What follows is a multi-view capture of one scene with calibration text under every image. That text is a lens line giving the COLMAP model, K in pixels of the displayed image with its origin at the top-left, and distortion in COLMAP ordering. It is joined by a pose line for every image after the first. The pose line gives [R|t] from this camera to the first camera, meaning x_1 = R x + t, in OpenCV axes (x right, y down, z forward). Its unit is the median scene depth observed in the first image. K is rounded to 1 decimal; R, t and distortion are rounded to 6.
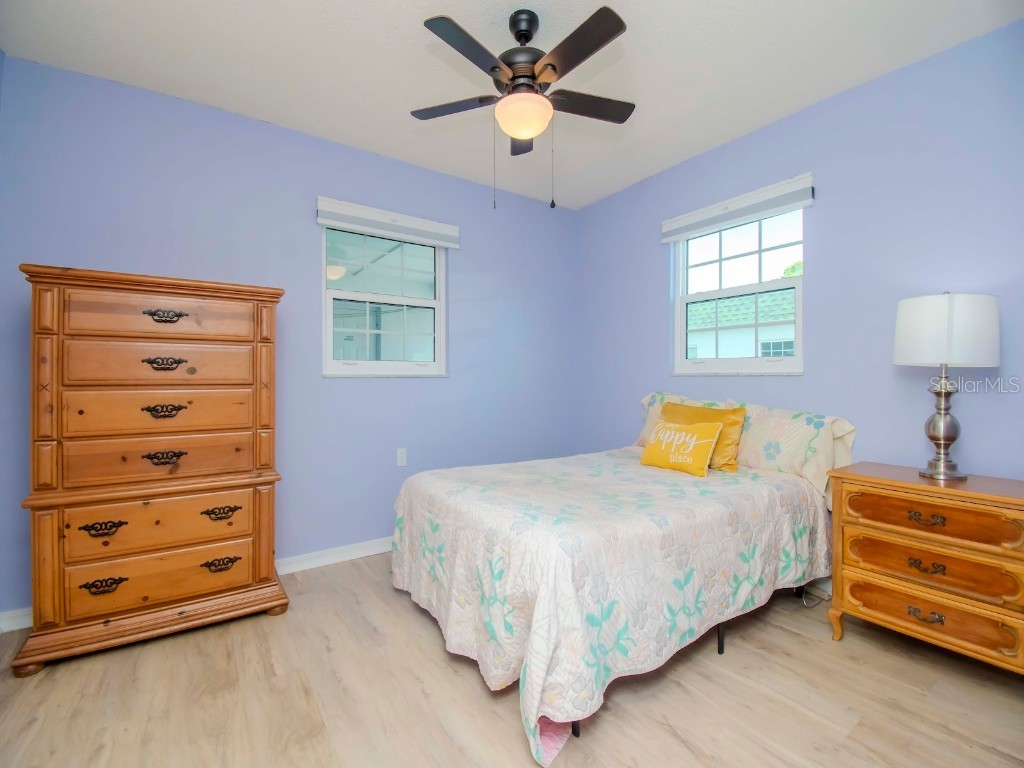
lens RADIAL K [[453.0, 0, 516.3], [0, 453.0, 378.4], [0, 0, 1]] dist [0.003409, -0.020998]
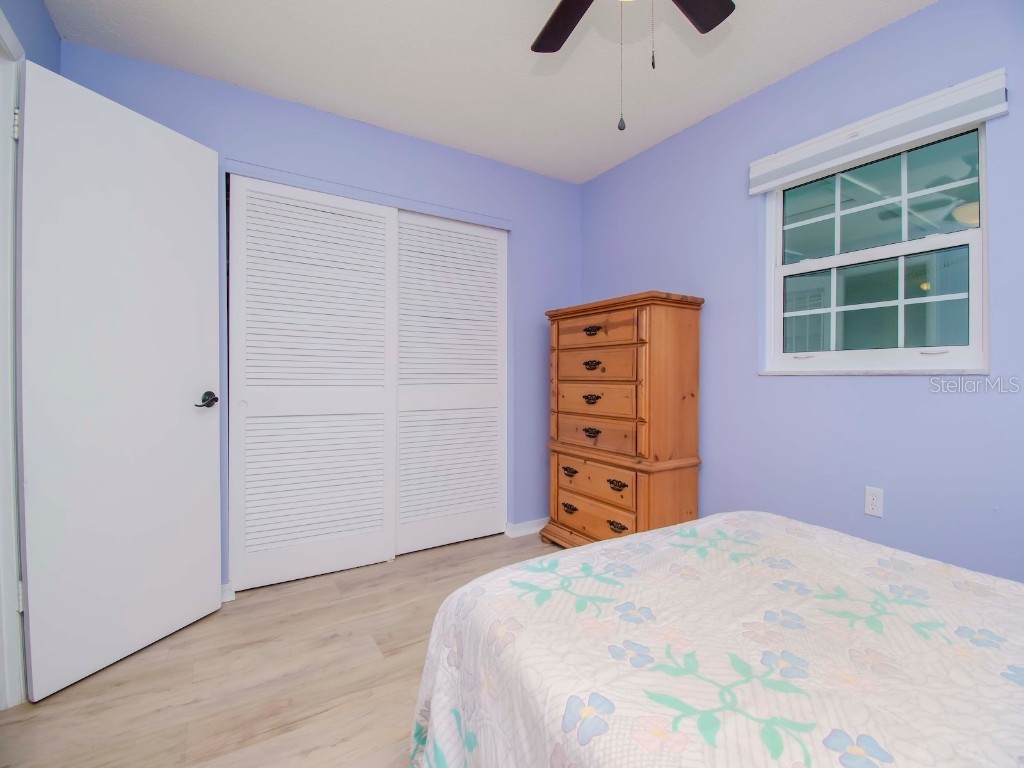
lens RADIAL K [[453.7, 0, 512.0], [0, 453.7, 384.0], [0, 0, 1]] dist [0.002730, -0.018988]
pose [[-0.059405, 0.017039, -0.998089, 0.622261], [0.000752, 0.999855, 0.017025, 0.000843], [0.998234, 0.000260, -0.059409, 0.826259]]
